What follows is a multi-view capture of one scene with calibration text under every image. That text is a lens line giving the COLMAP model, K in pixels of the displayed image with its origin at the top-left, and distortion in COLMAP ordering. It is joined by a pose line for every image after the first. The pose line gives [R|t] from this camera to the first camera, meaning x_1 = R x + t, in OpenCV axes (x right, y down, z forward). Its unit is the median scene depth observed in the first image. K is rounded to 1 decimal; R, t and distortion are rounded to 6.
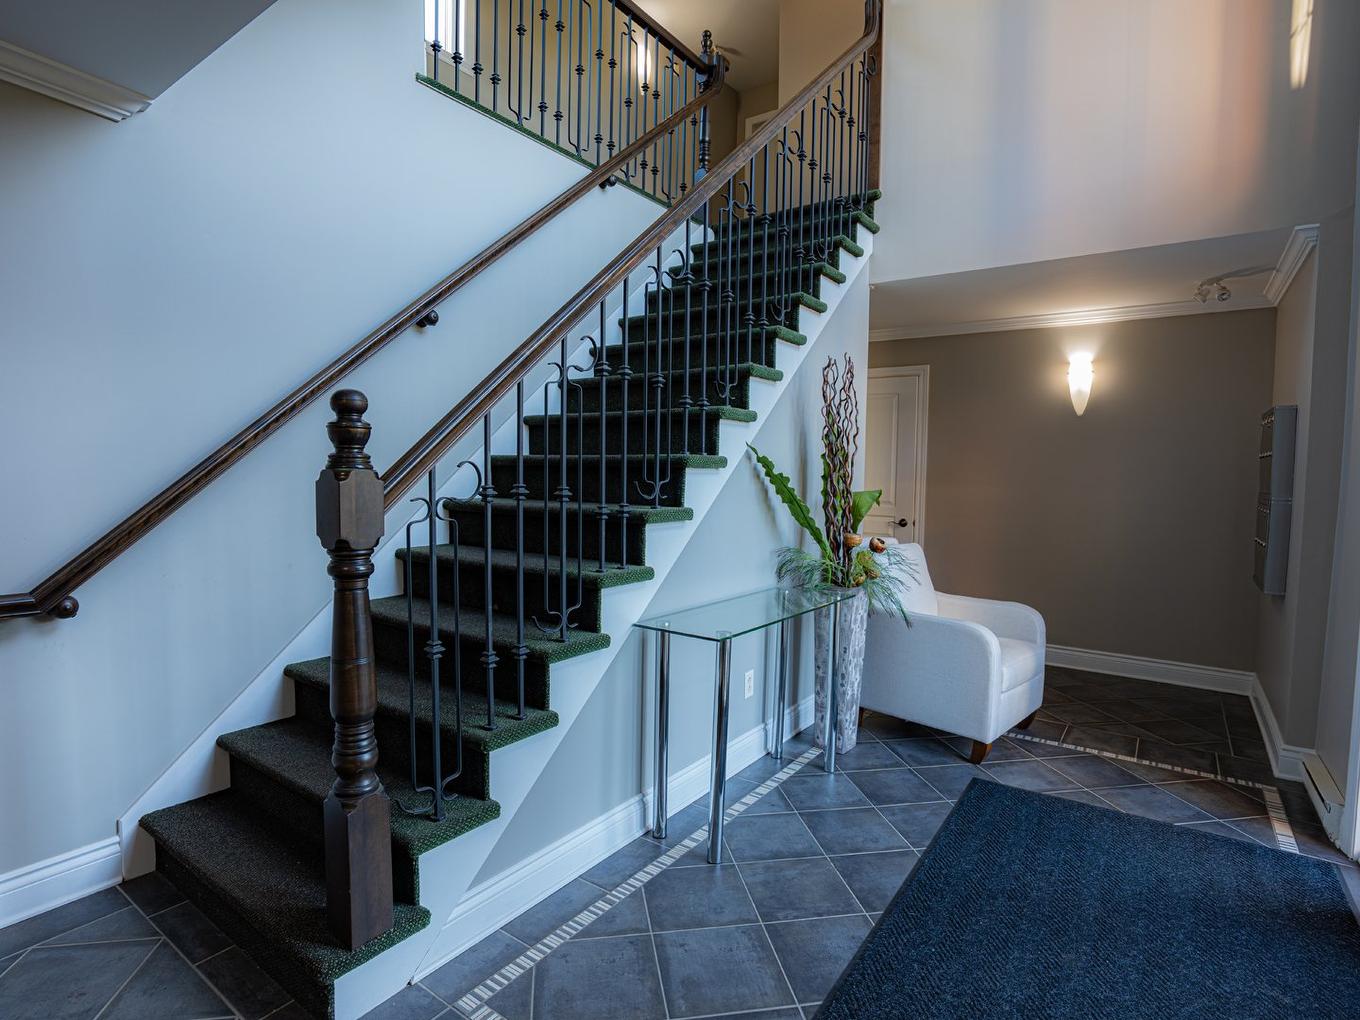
lens RADIAL K [[700.6, 0, 682.4], [0, 700.6, 512.1], [0, 0, 1]] dist [-0.003690, 0.001804]
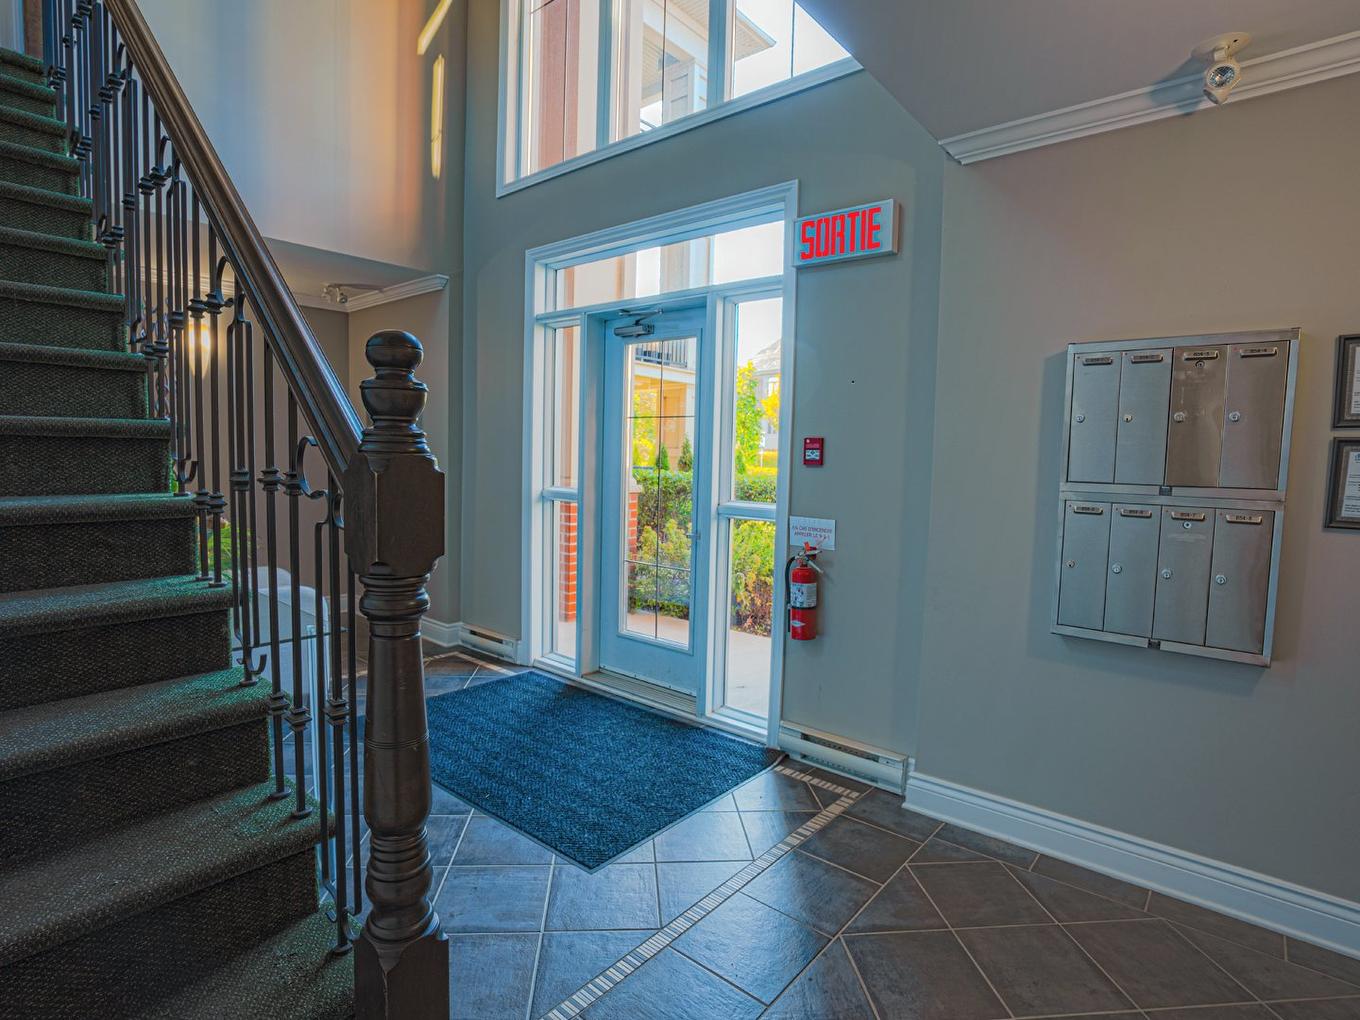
lens RADIAL K [[700.6, 0, 683.3], [0, 700.6, 508.5], [0, 0, 1]] dist [-0.003690, 0.001804]
pose [[0.093873, -0.081608, 0.992234, -0.661287], [0.020993, 0.996575, 0.079979, -0.032469], [-0.995363, 0.013322, 0.095264, 0.397671]]
